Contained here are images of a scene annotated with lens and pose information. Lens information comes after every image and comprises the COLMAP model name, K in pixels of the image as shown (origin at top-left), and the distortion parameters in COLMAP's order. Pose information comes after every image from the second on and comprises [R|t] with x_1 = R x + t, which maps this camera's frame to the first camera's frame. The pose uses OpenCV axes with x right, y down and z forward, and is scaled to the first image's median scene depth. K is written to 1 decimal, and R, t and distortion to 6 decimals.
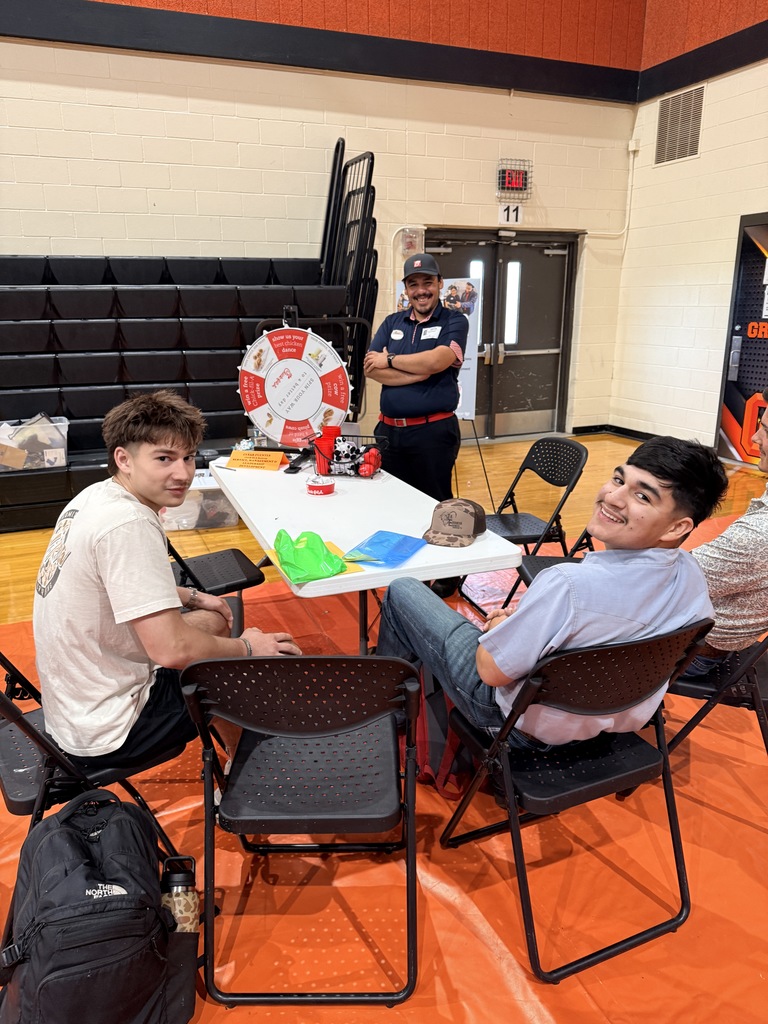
lens RADIAL K [[725.3, 0, 384.0], [0, 725.3, 512.0], [0, 0, 1]] dist [0.025787, -0.031093]
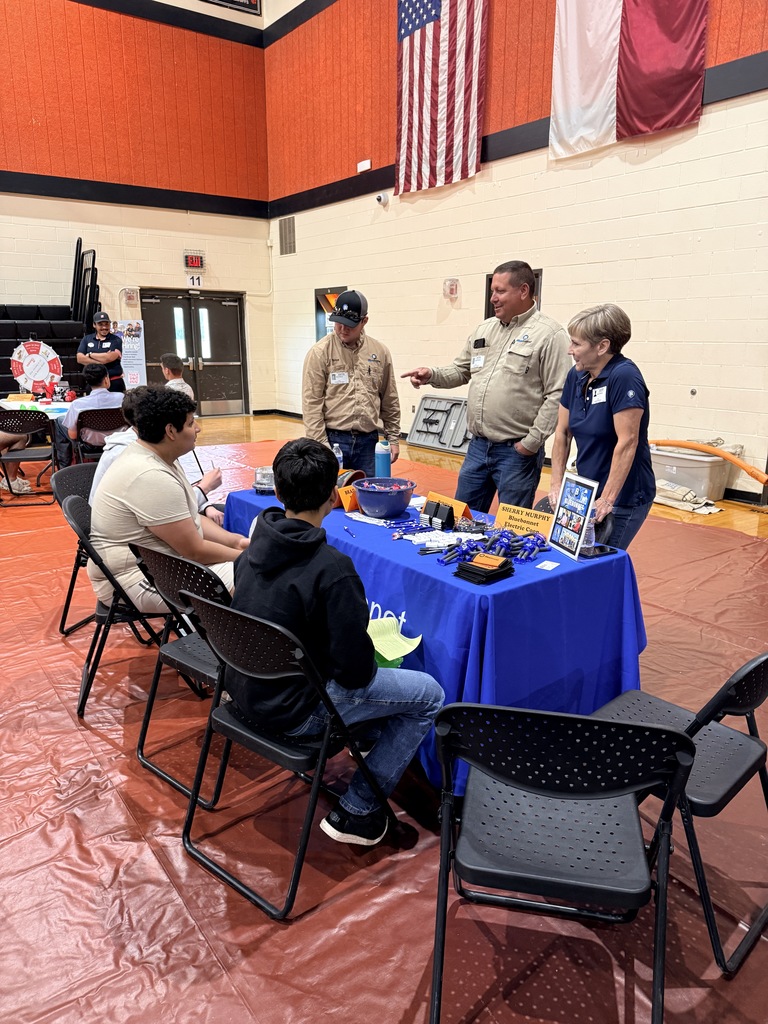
lens RADIAL K [[726.6, 0, 384.0], [0, 726.6, 512.0], [0, 0, 1]] dist [0.216777, -0.383485]
pose [[0.976487, -0.038718, 0.212071, 0.215019], [0.047625, 0.998178, -0.037055, 0.214706], [-0.210250, 0.046284, 0.976552, -0.765669]]
